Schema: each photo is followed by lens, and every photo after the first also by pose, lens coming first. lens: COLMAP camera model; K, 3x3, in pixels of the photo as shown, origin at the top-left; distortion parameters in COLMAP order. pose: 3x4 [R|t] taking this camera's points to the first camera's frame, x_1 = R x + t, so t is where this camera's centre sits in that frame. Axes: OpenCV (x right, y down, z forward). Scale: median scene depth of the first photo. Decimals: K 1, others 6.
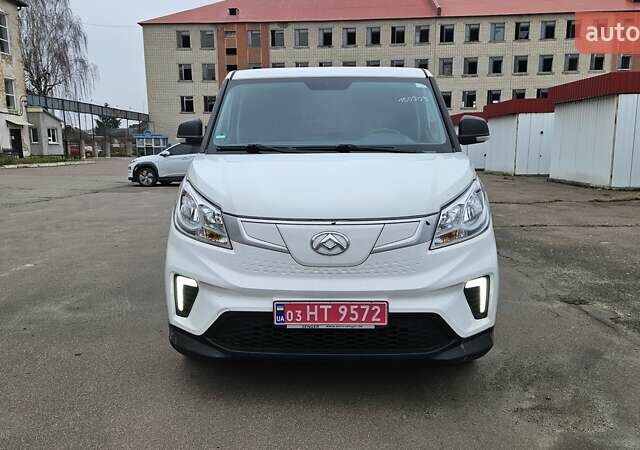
lens RADIAL K [[527.4, 0, 317.4], [0, 527.4, 227.9], [0, 0, 1]] dist [0.046701, -0.001089]
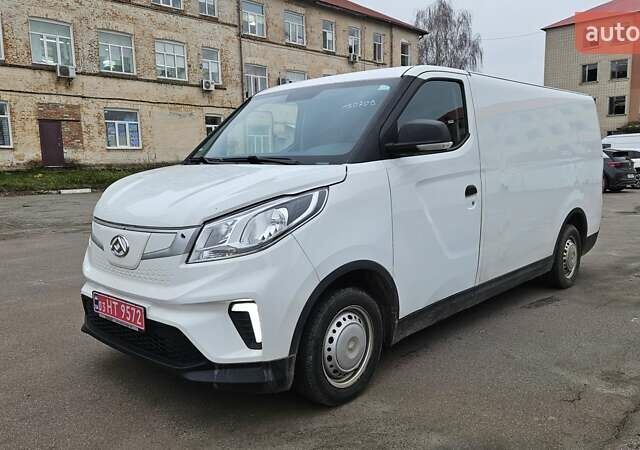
lens RADIAL K [[527.4, 0, 317.4], [0, 527.4, 227.9], [0, 0, 1]] dist [0.046701, -0.001089]
pose [[0.756794, 0.076578, -0.649152, 0.995788], [-0.087360, 0.996054, 0.015655, -0.058114], [0.647789, 0.044862, 0.760498, 0.401899]]
